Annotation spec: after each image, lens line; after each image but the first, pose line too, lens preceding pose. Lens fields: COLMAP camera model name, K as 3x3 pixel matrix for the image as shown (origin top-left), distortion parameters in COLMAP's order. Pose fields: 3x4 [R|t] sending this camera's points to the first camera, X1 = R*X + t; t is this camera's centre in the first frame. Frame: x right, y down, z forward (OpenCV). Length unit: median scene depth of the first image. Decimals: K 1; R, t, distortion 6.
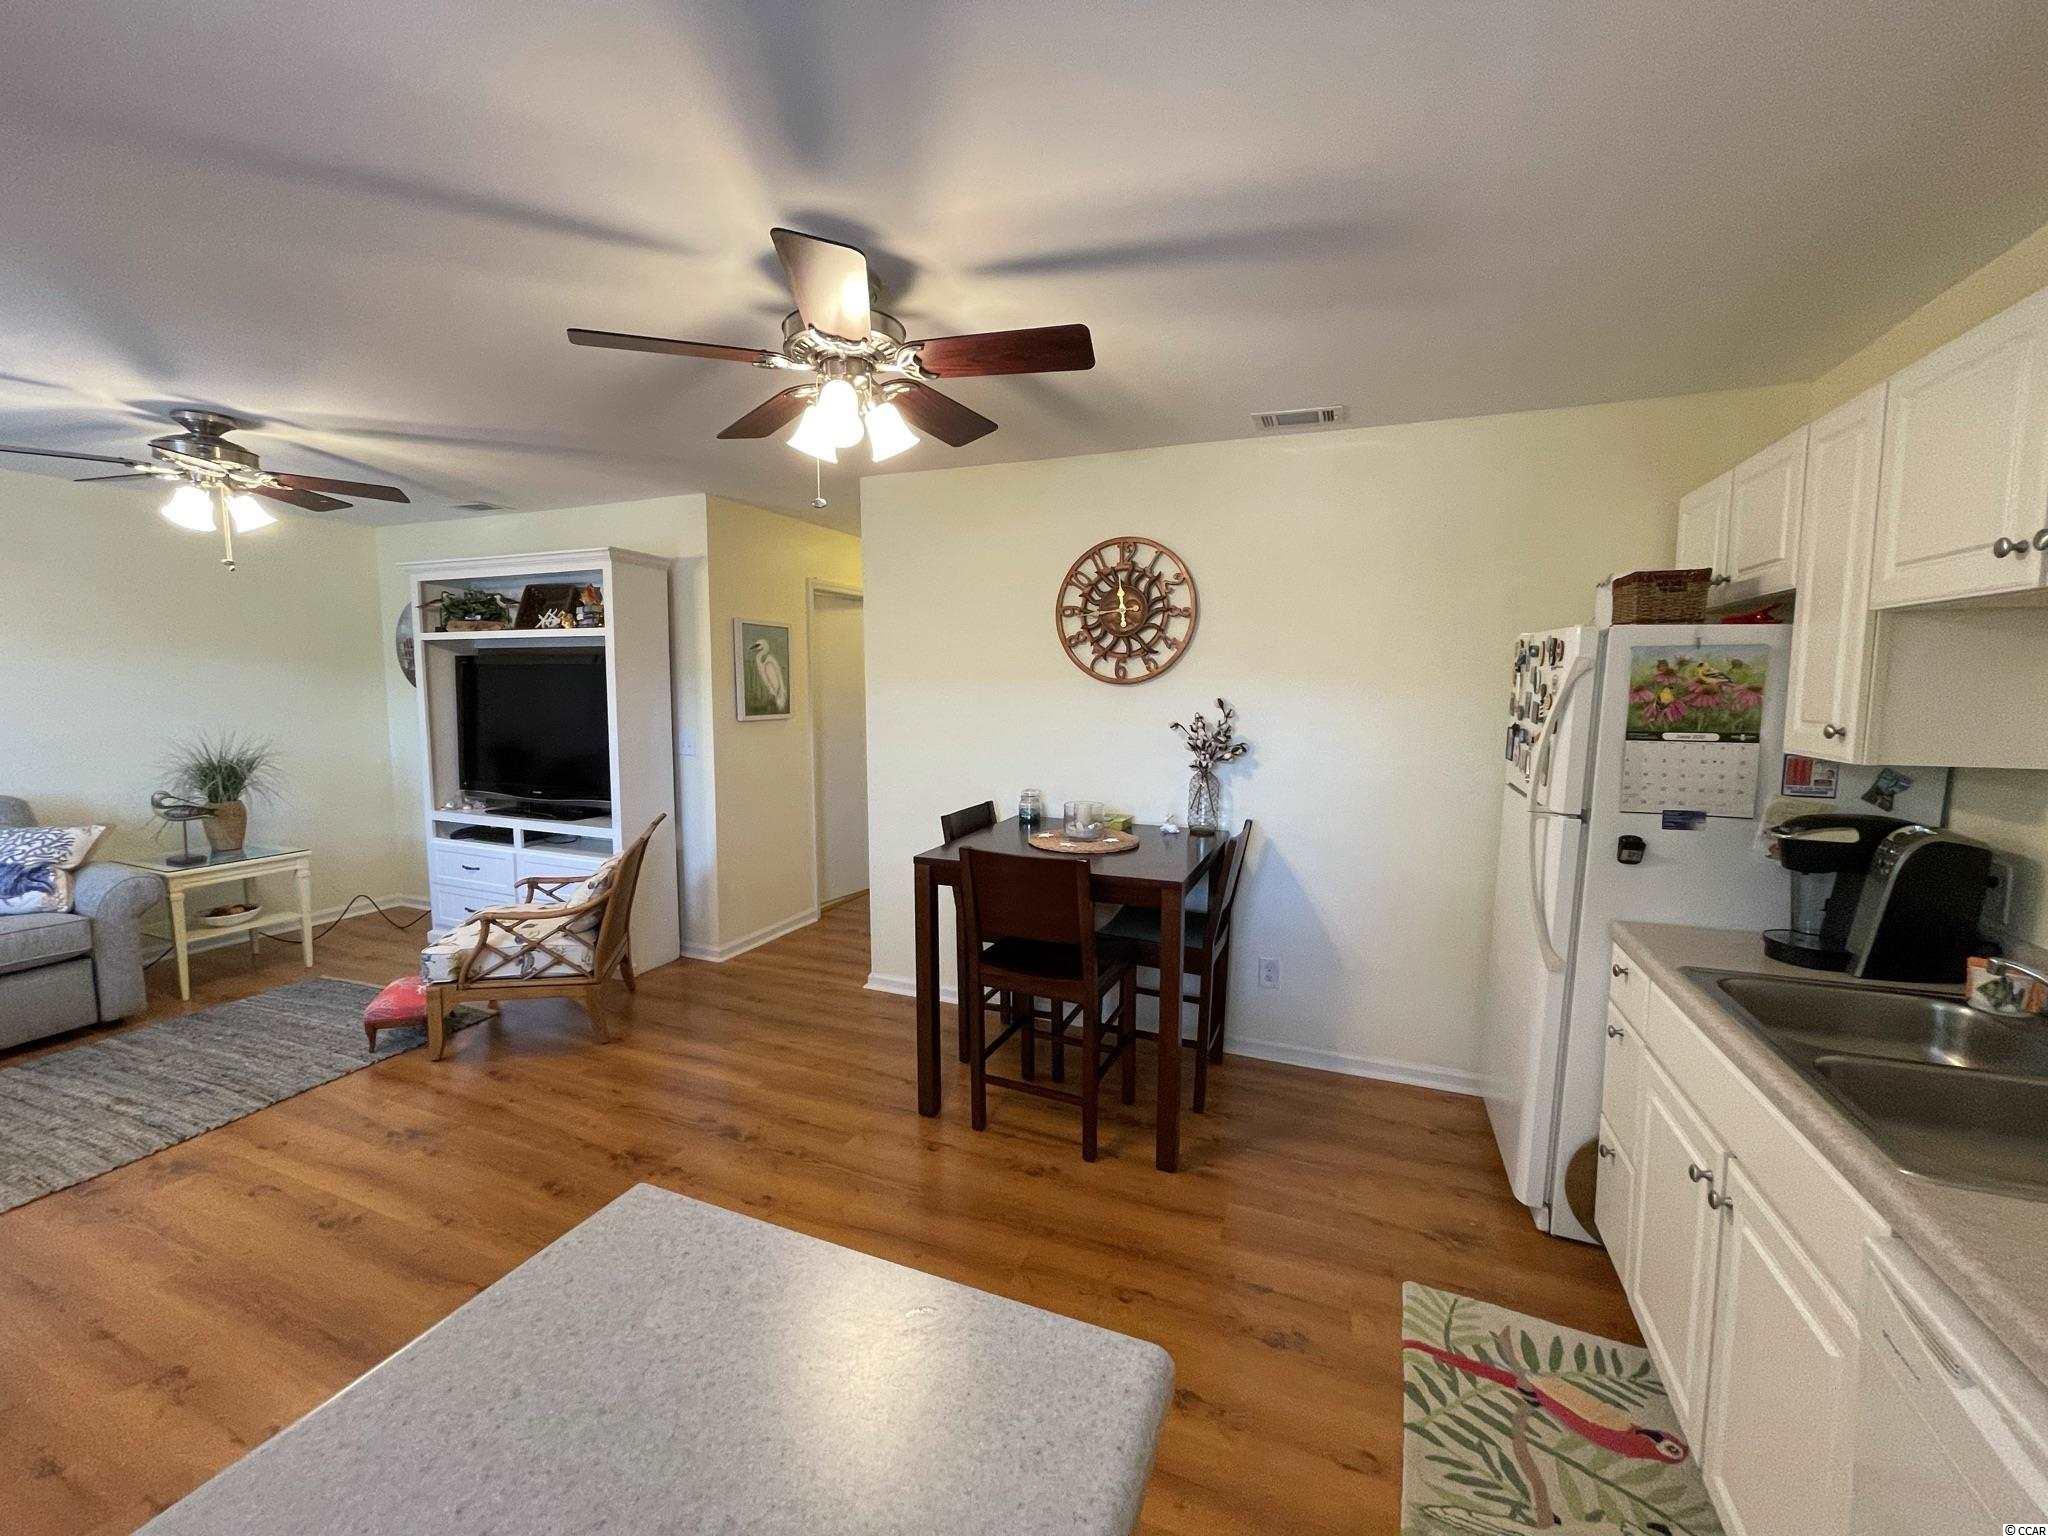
lens RADIAL K [[825.2, 0, 1024.3], [0, 825.2, 765.9], [0, 0, 1]] dist [-0.004578, 0.001440]
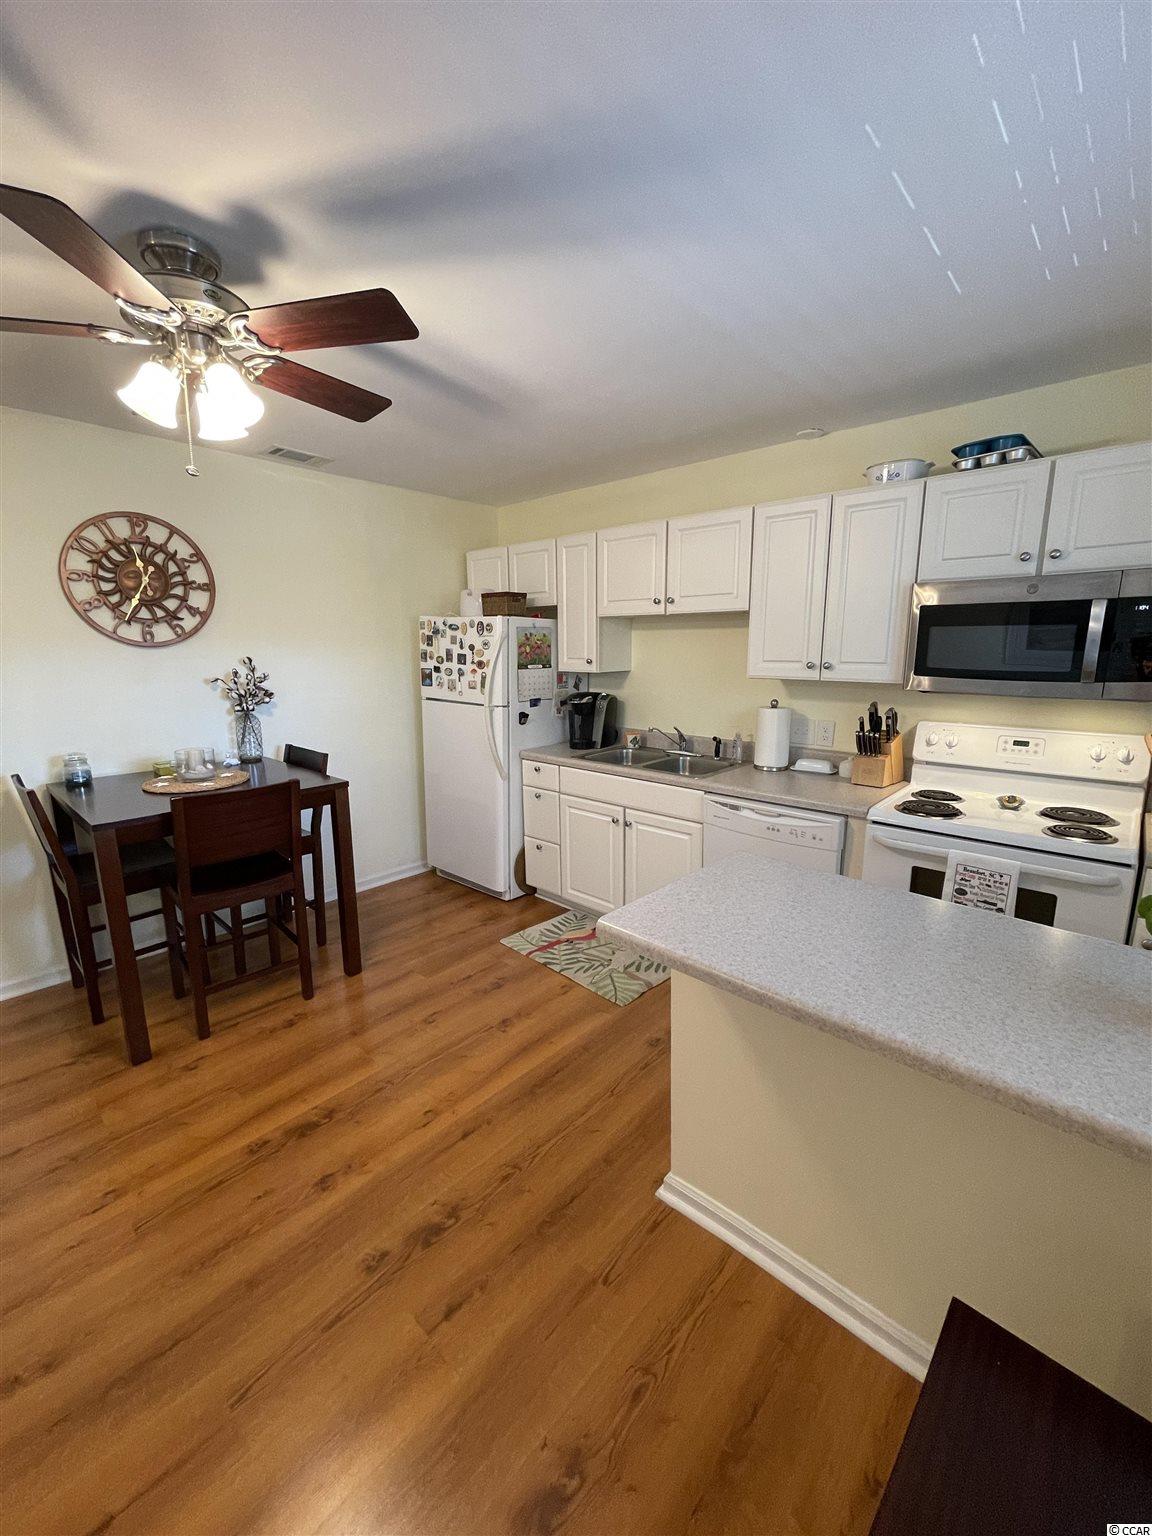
lens RADIAL K [[618.9, 0, 580.3], [0, 618.9, 769.6], [0, 0, 1]] dist [-0.004578, 0.001440]
pose [[0.344994, -0.192101, 0.918736, -0.508894], [0.099065, 0.980817, 0.167882, -0.018533], [-0.933362, 0.033096, 0.357407, 0.158715]]
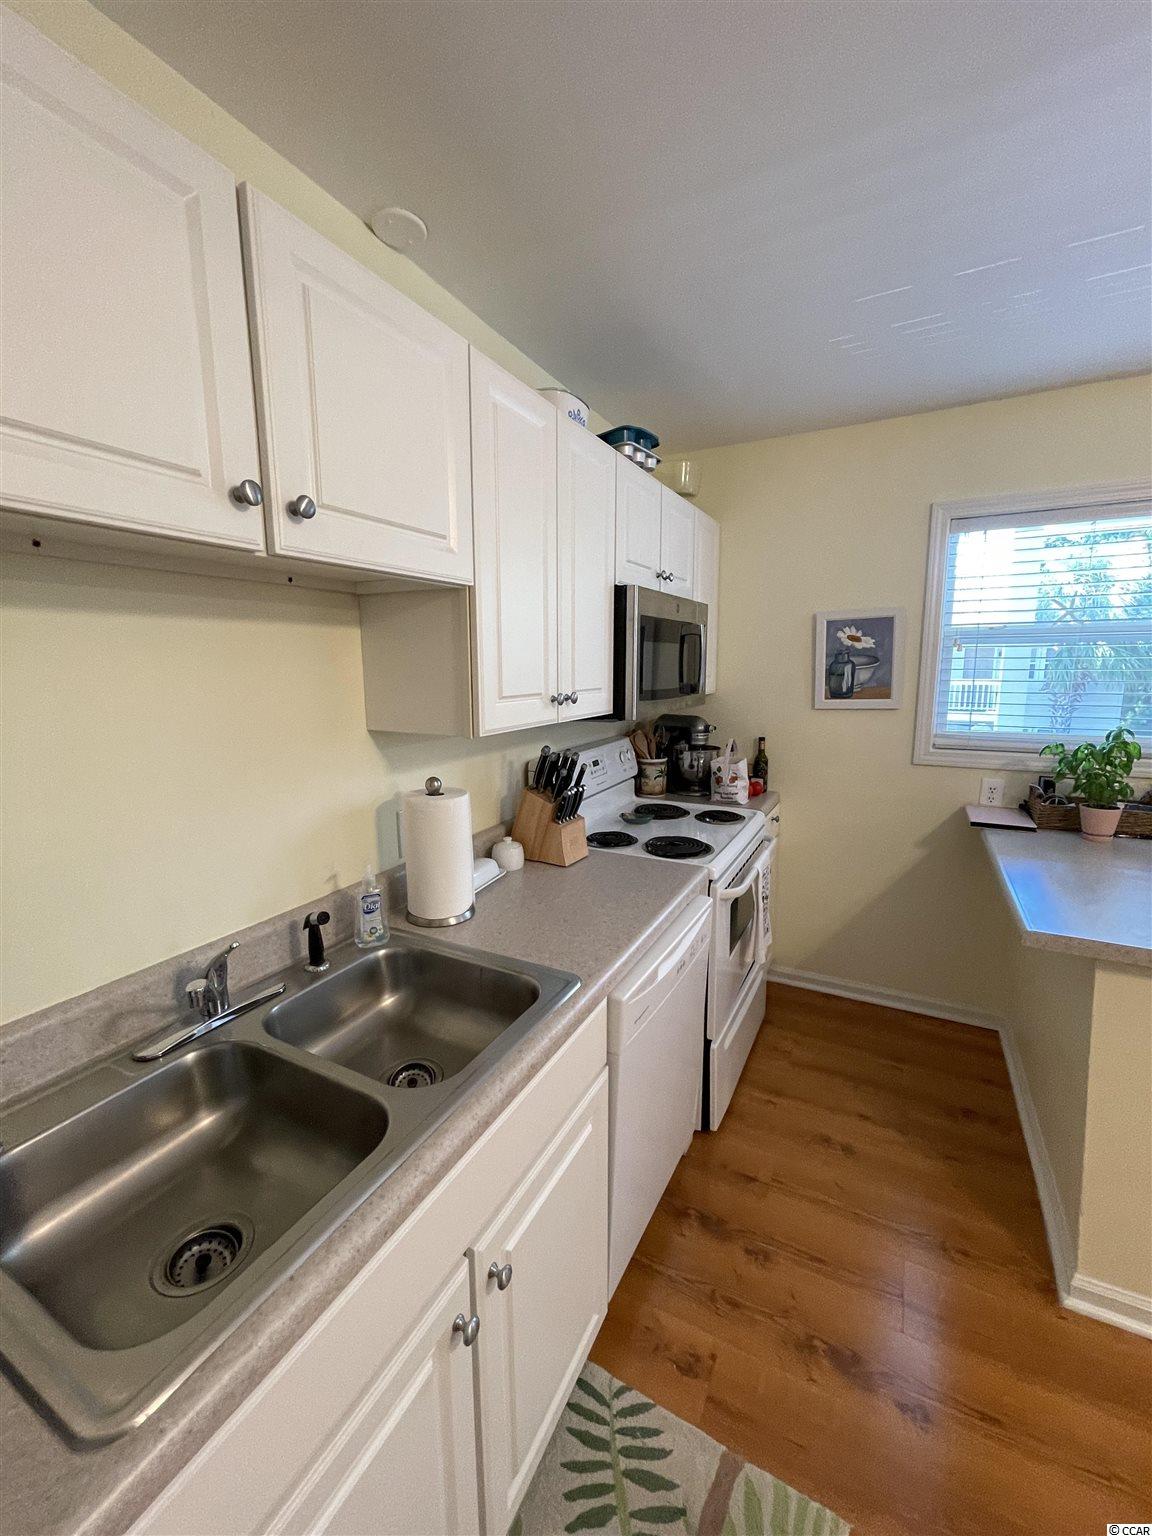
lens RADIAL K [[618.9, 0, 578.0], [0, 618.9, 768.9], [0, 0, 1]] dist [-0.004578, 0.001440]
pose [[-0.995801, -0.011505, 0.090815, 0.308383], [0.013237, 0.963546, 0.267213, -0.060978], [-0.090579, 0.267294, -0.959349, 0.626215]]
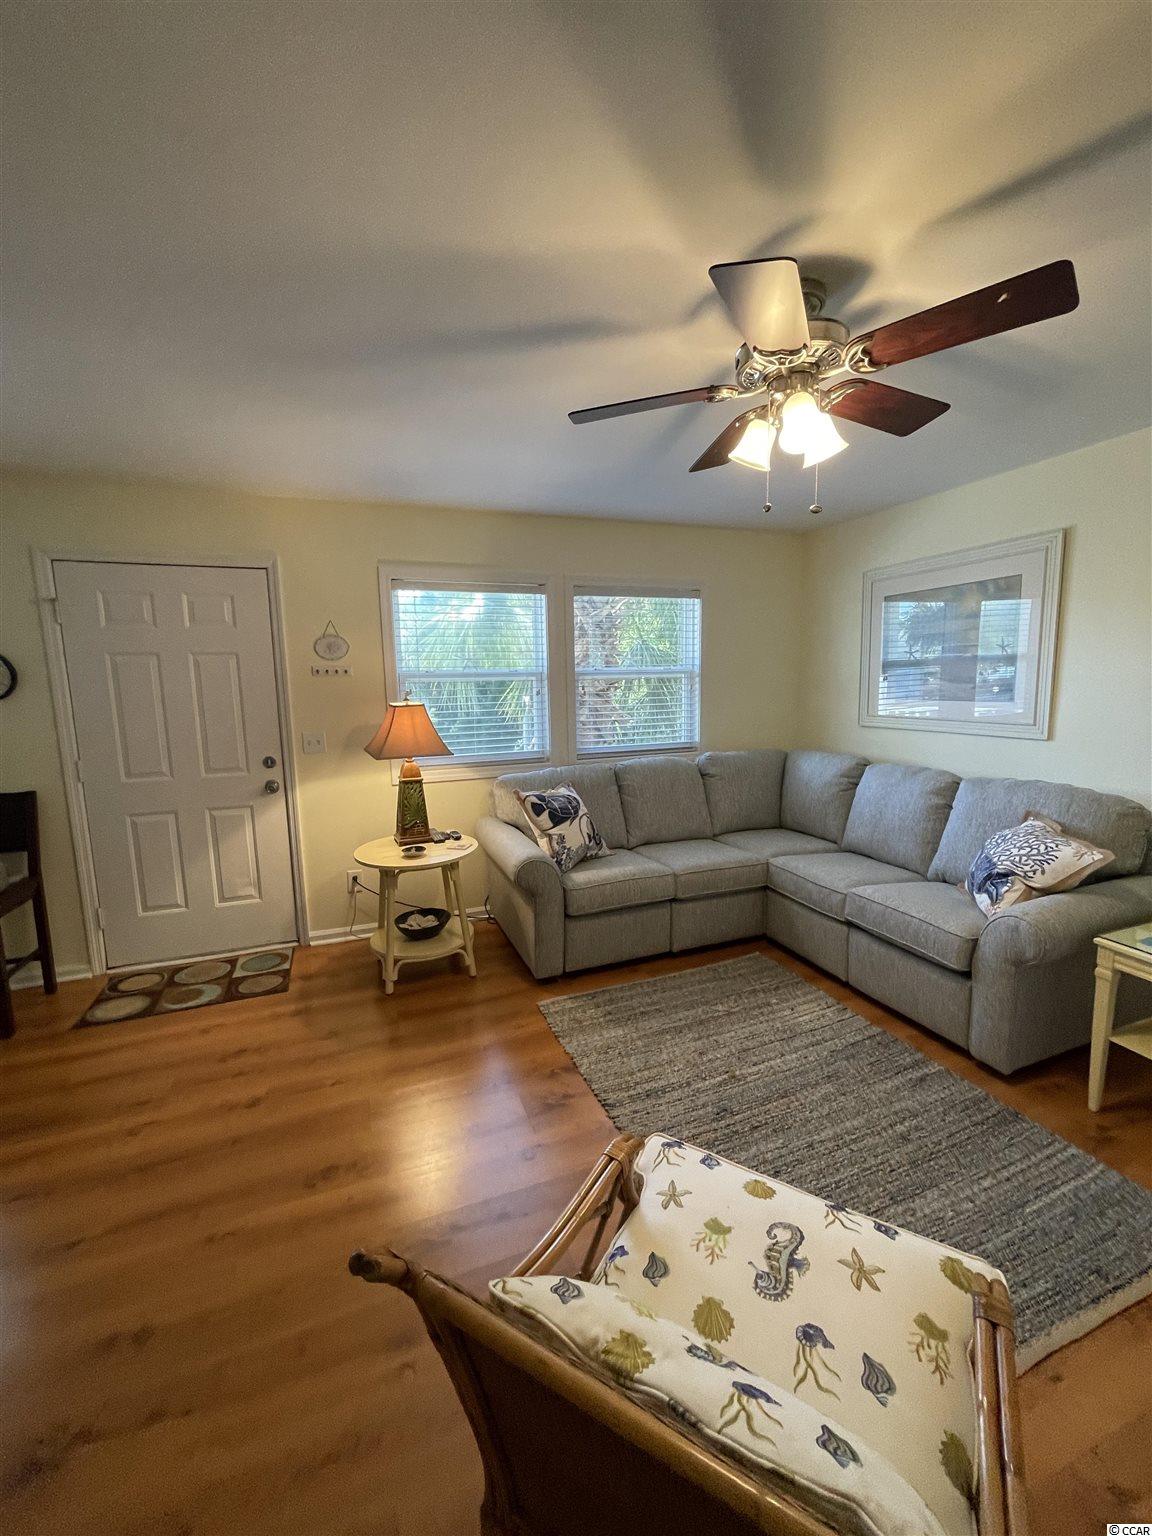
lens RADIAL K [[618.9, 0, 577.9], [0, 618.9, 769.6], [0, 0, 1]] dist [-0.004578, 0.001440]
pose [[-0.729811, 0.103692, -0.675740, -0.406900], [-0.059440, 0.975063, 0.213819, -0.115803], [0.681060, 0.196213, -0.705448, 1.188171]]
